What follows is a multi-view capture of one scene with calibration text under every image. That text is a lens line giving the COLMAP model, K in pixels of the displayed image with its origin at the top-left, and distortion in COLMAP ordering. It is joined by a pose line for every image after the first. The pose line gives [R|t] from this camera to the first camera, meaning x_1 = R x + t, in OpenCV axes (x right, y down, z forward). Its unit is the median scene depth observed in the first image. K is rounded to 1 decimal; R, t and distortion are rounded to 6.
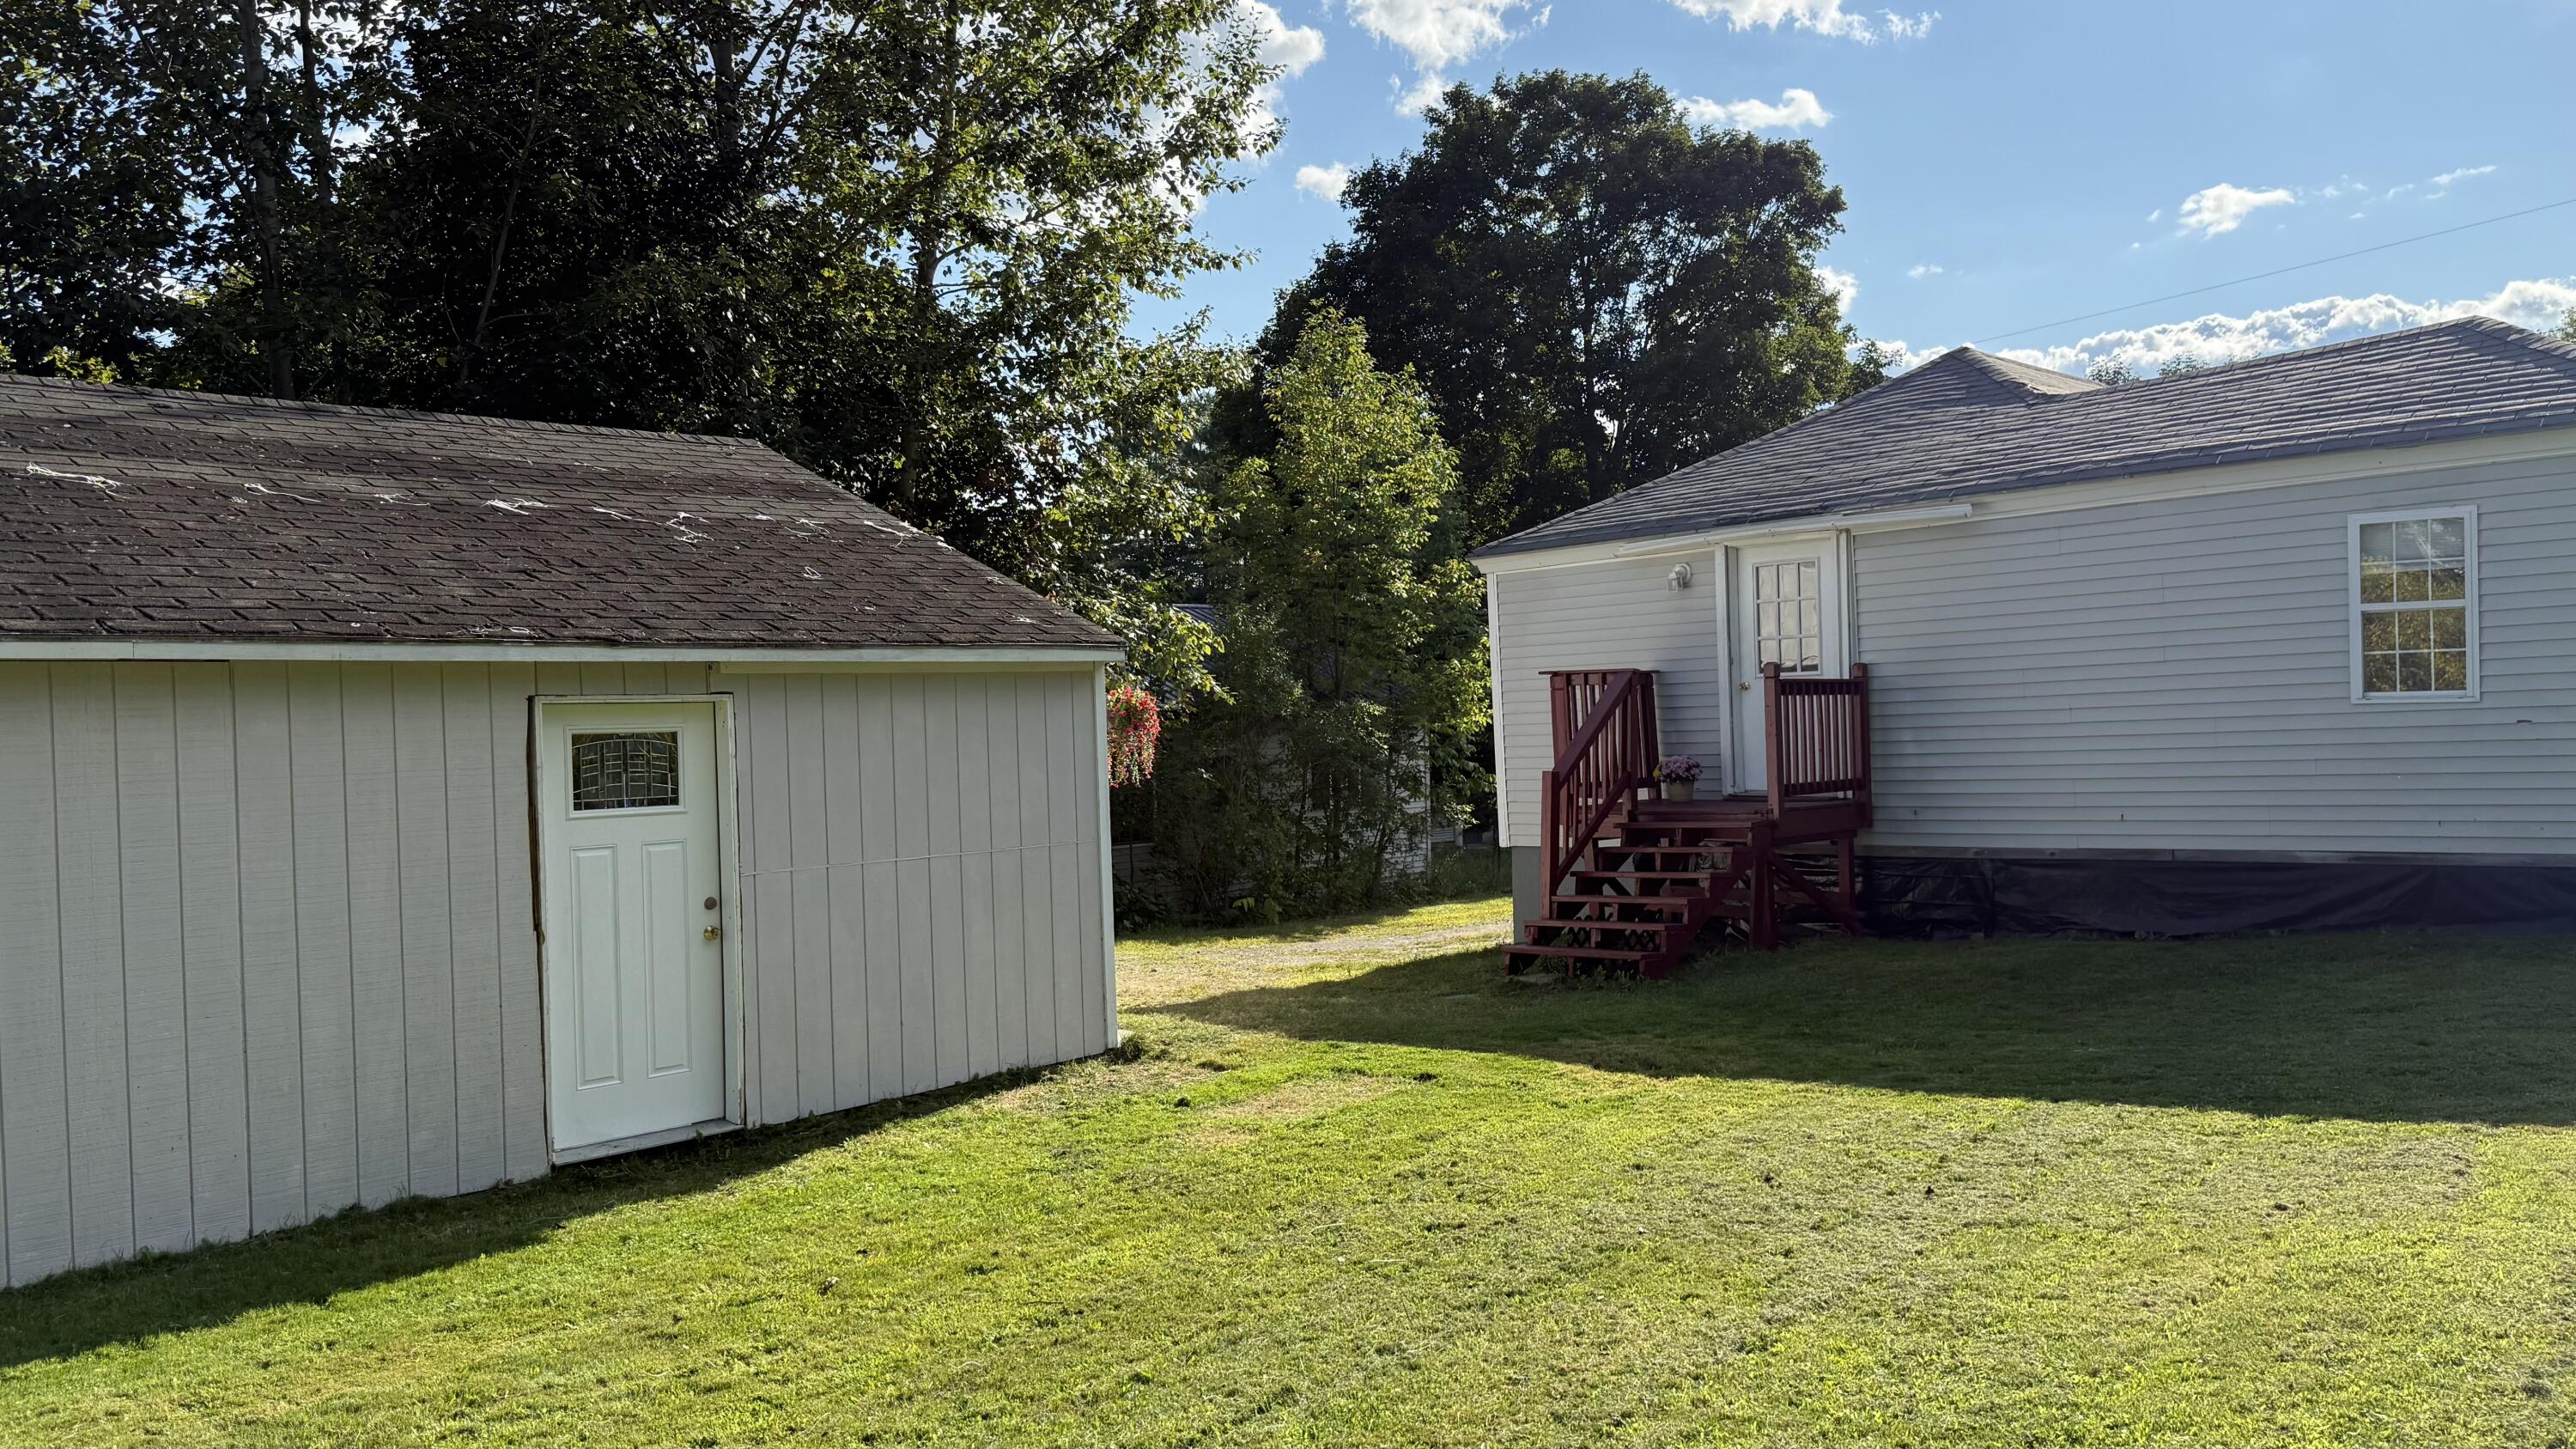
lens RADIAL K [[1861.7, 0, 1287.7], [0, 1861.7, 753.0], [0, 0, 1]] dist [0.072623, -0.145477]
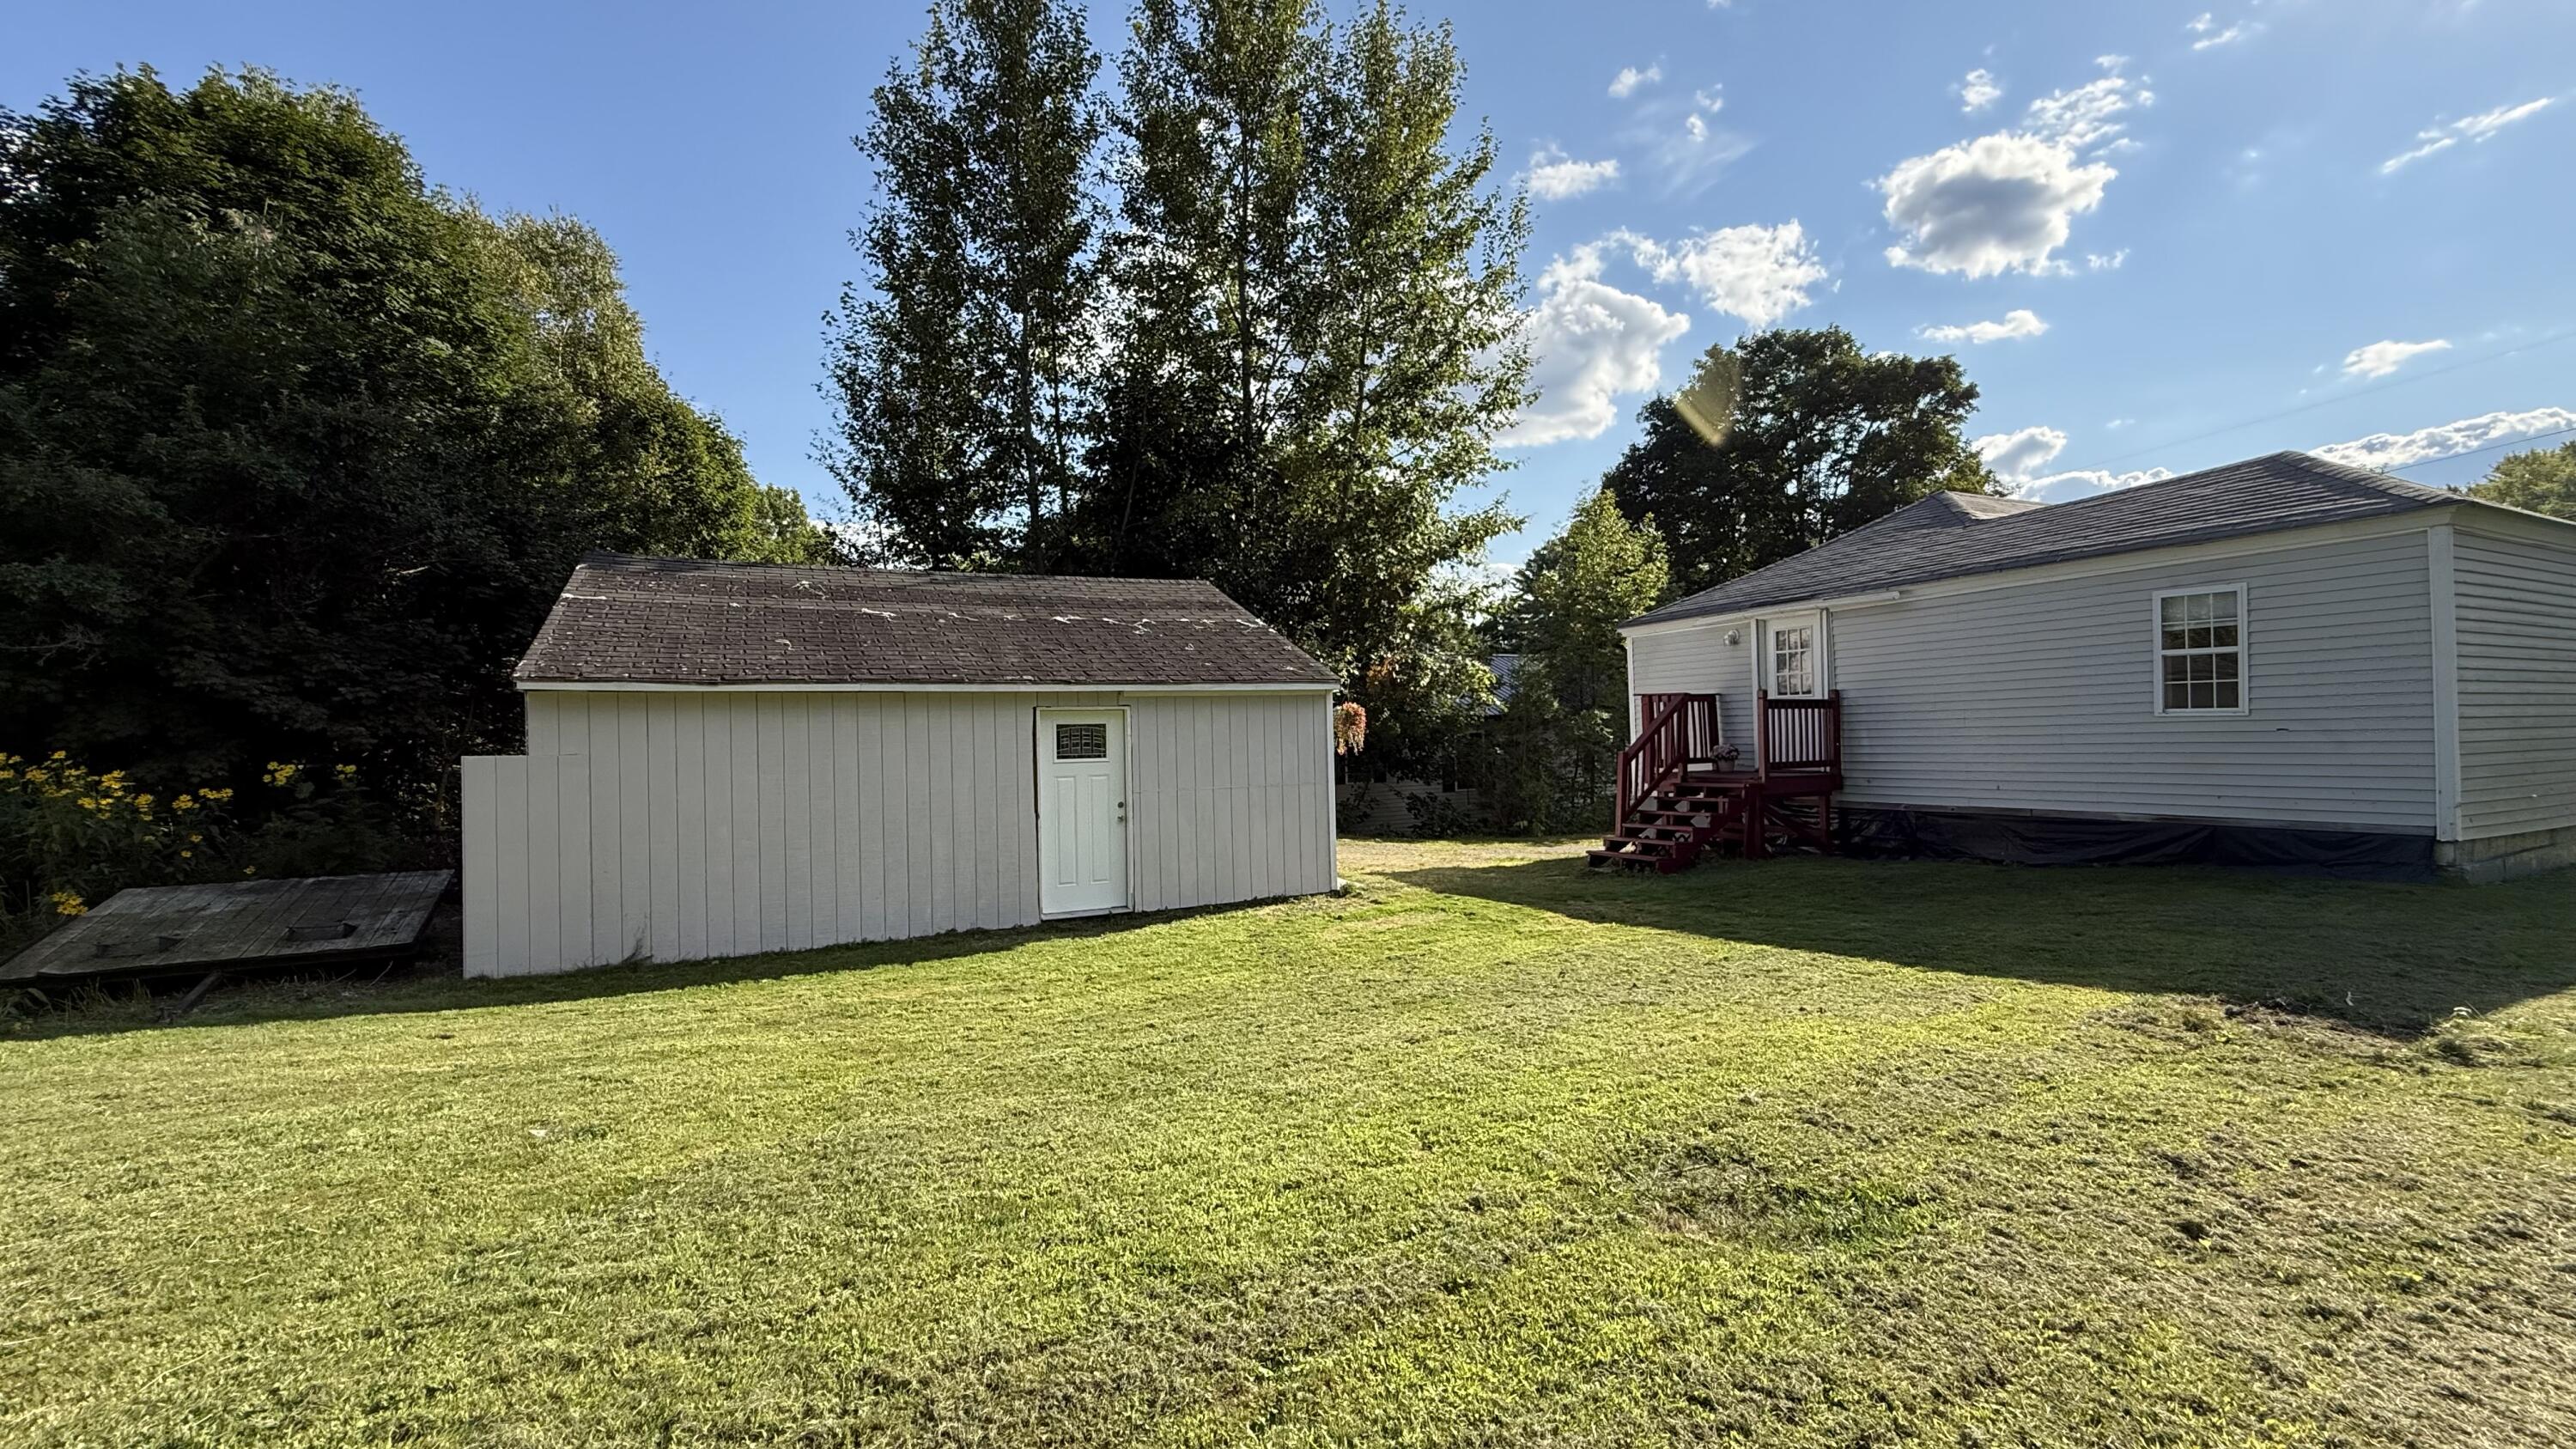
lens RADIAL K [[1057.9, 0, 1288.0], [0, 1057.9, 724.5], [0, 0, 1]] dist [-0.029825, 0.011850]
pose [[0.933158, 0.009994, -0.359328, 0.208502], [-0.014577, 0.999843, -0.010048, -0.001001], [0.359172, 0.014615, 0.933157, -0.033980]]
